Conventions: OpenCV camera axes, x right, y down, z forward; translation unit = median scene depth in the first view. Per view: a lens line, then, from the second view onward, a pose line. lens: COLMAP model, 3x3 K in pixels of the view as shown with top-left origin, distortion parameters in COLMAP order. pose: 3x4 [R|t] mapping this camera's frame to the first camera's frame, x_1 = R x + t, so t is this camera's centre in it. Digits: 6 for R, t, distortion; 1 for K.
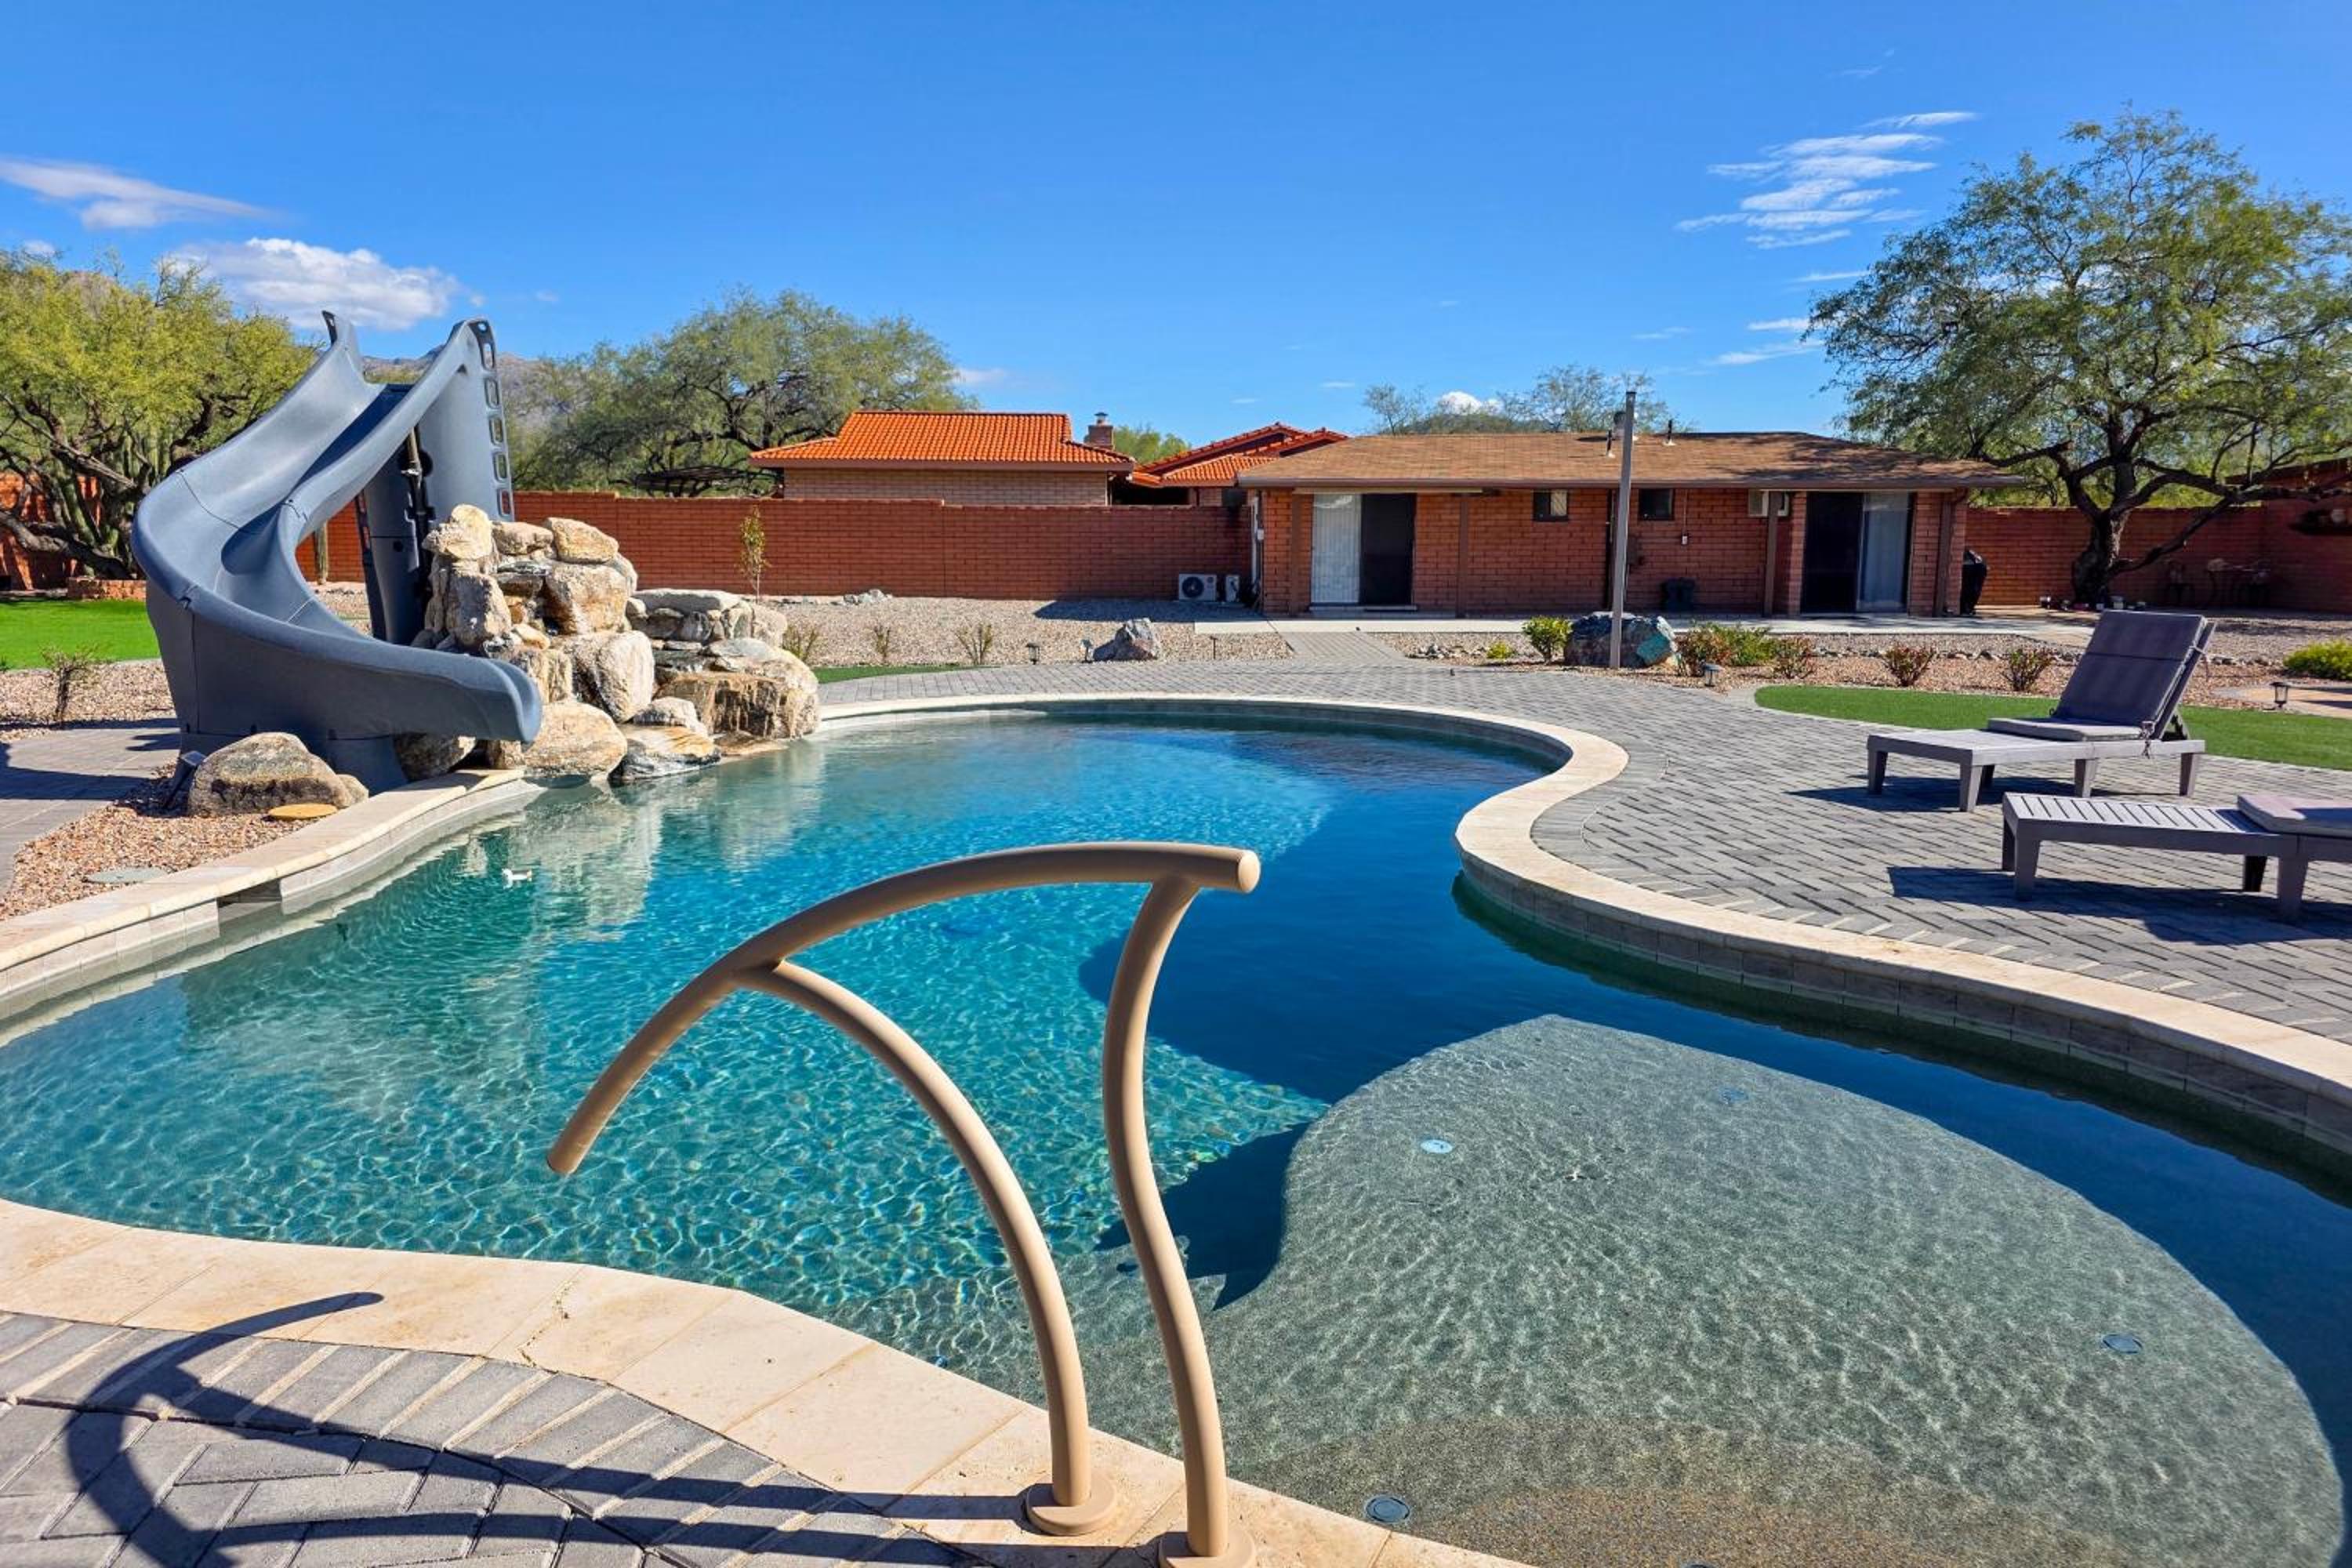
lens RADIAL K [[1746.7, 0, 1176.0], [0, 1746.7, 784.0], [0, 0, 1]] dist [0.115167, -0.124936]
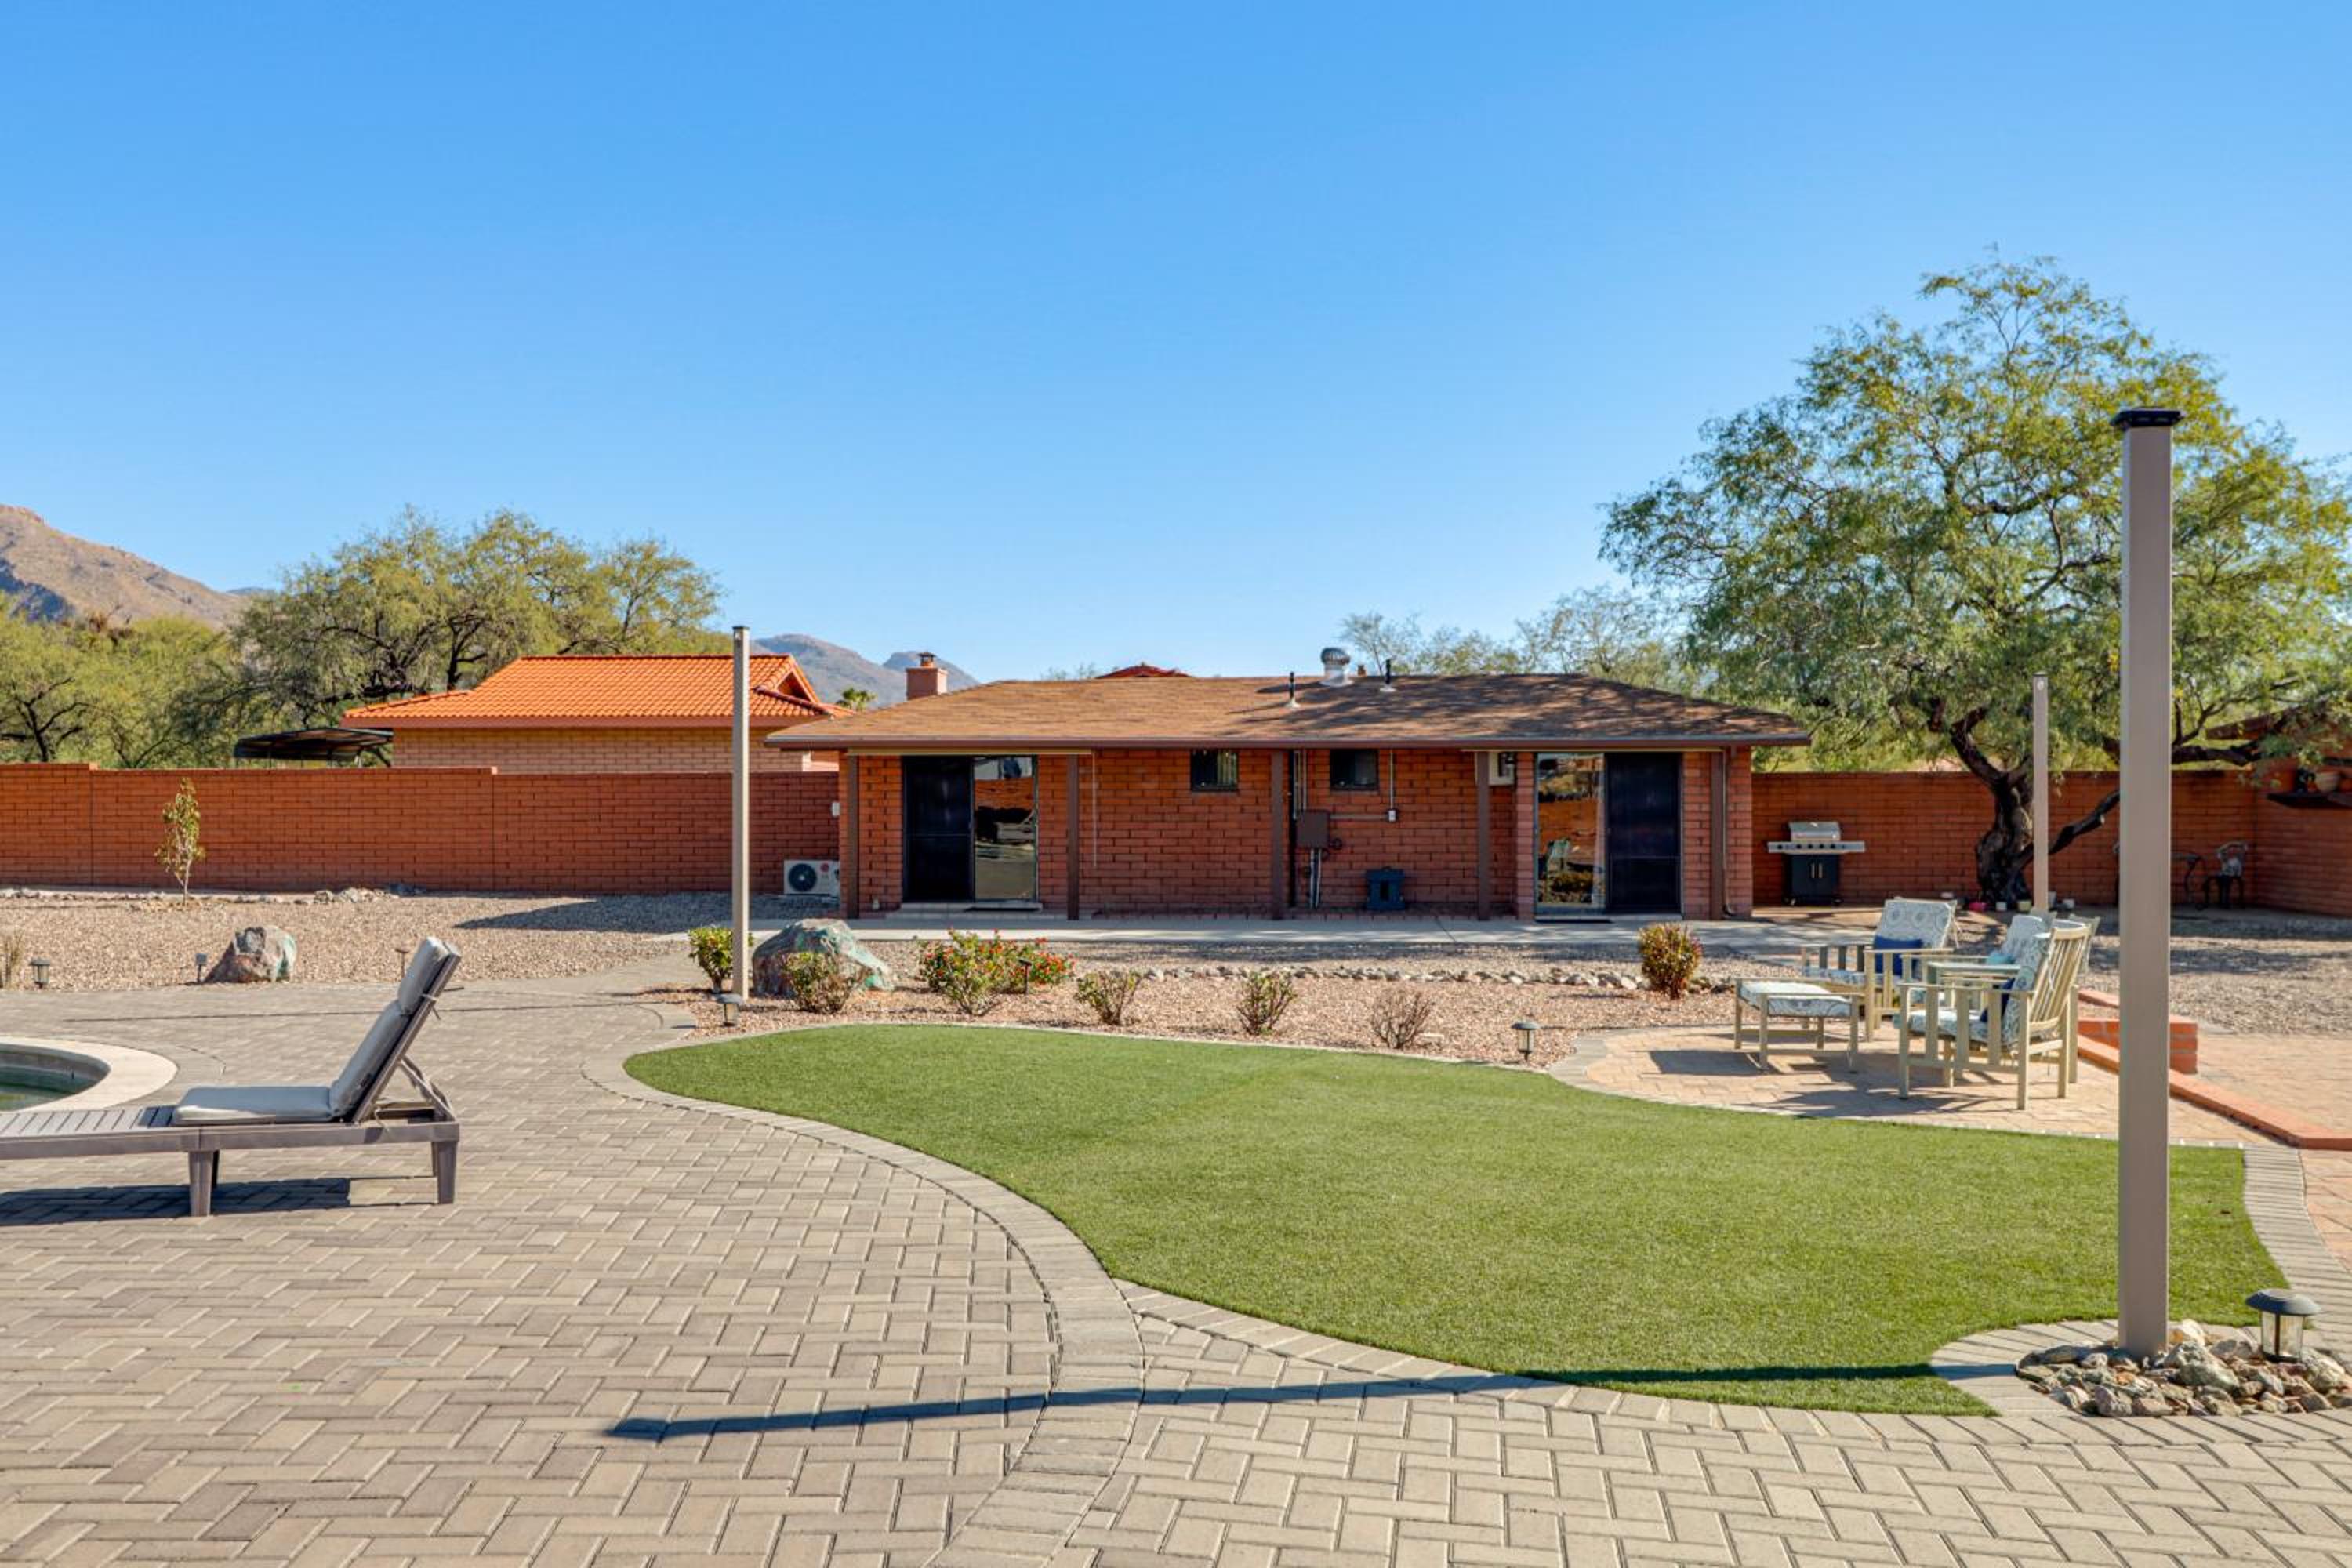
lens RADIAL K [[2277.1, 0, 1176.0], [0, 2277.1, 784.0], [0, 0, 1]] dist [0.011083, -0.009635]
pose [[0.993964, -0.007732, -0.109433, 0.657615], [-0.008539, 0.989034, -0.147440, -0.019733], [0.109373, 0.147485, 0.982998, 0.098242]]
